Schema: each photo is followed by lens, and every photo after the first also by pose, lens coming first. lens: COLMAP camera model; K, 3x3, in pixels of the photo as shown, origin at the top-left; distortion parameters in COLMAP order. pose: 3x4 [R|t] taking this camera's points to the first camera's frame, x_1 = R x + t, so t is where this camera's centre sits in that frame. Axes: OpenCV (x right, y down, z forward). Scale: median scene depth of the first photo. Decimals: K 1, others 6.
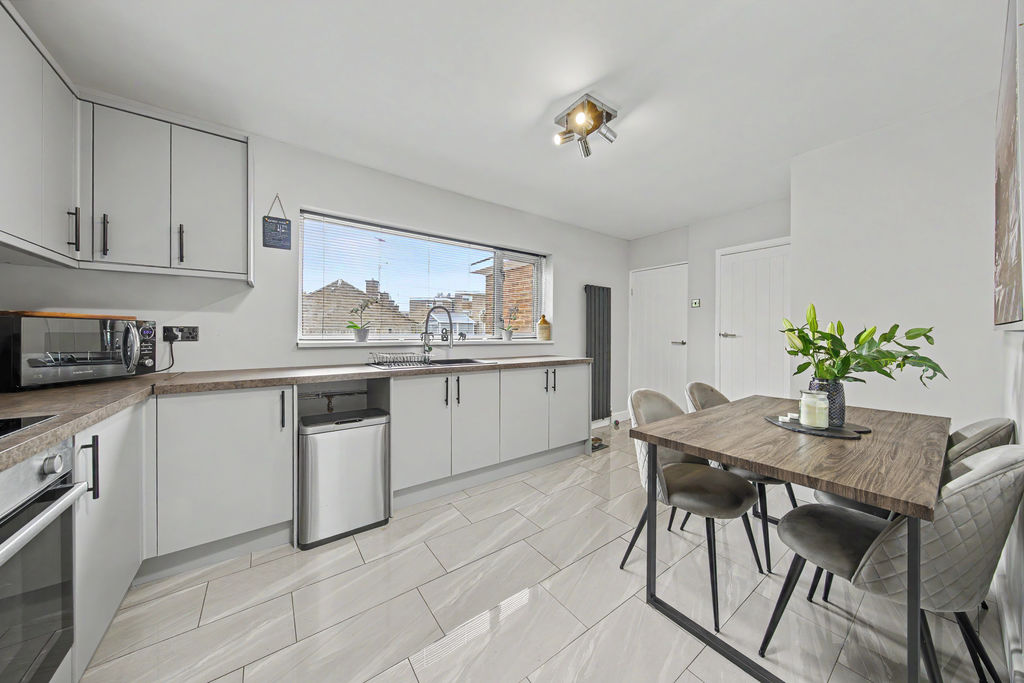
lens RADIAL K [[352.4, 0, 504.9], [0, 352.4, 333.6], [0, 0, 1]] dist [-0.000799, 0.000129]
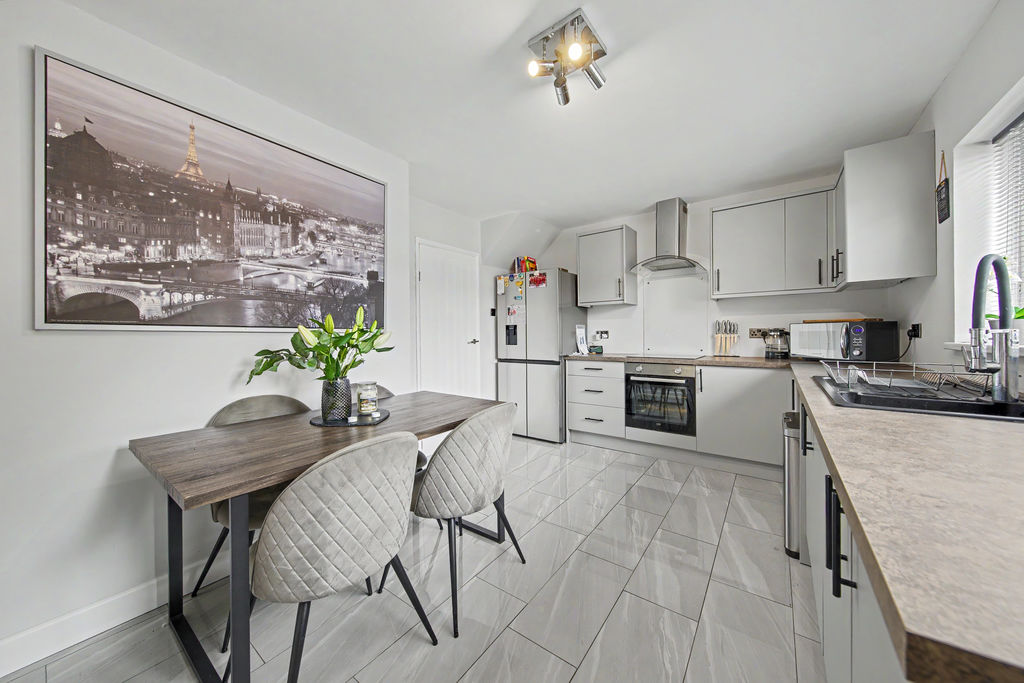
lens RADIAL K [[352.4, 0, 507.9], [0, 352.4, 333.8], [0, 0, 1]] dist [-0.000799, 0.000129]
pose [[-0.958604, -0.005156, -0.284696, 0.504855], [-0.007410, 0.999949, 0.006842, 0.011217], [0.284647, 0.008668, -0.958593, 1.483844]]
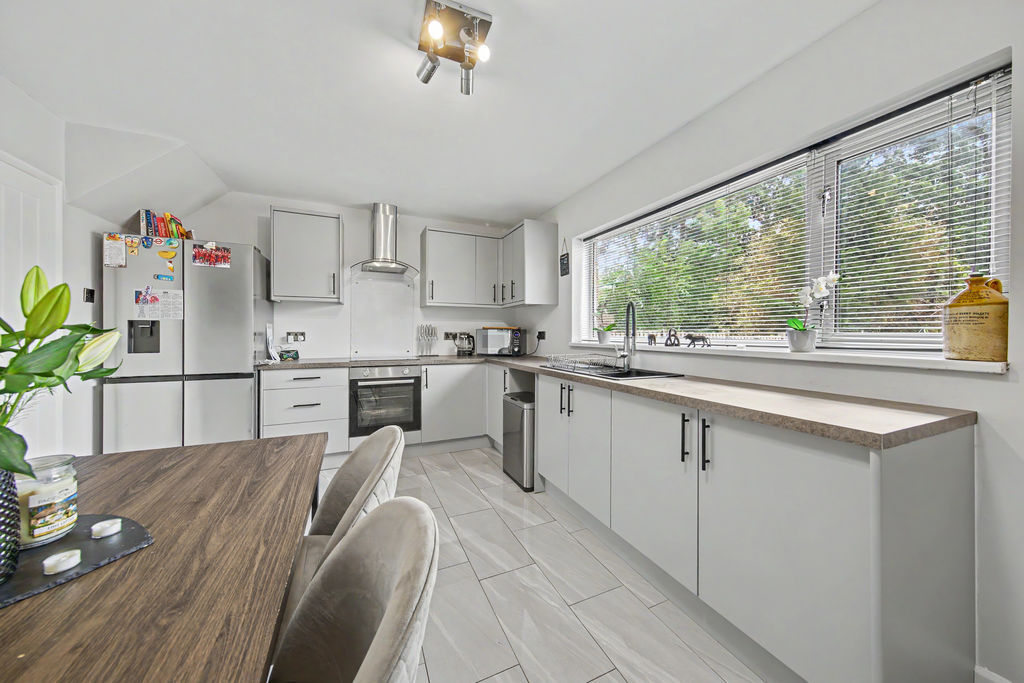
lens RADIAL K [[352.4, 0, 517.1], [0, 352.4, 333.0], [0, 0, 1]] dist [-0.000799, 0.000129]
pose [[-0.213473, -0.015185, -0.976831, 0.788154], [-0.017730, 0.999775, -0.011667, 0.010723], [0.976788, 0.014829, -0.213694, 1.125693]]
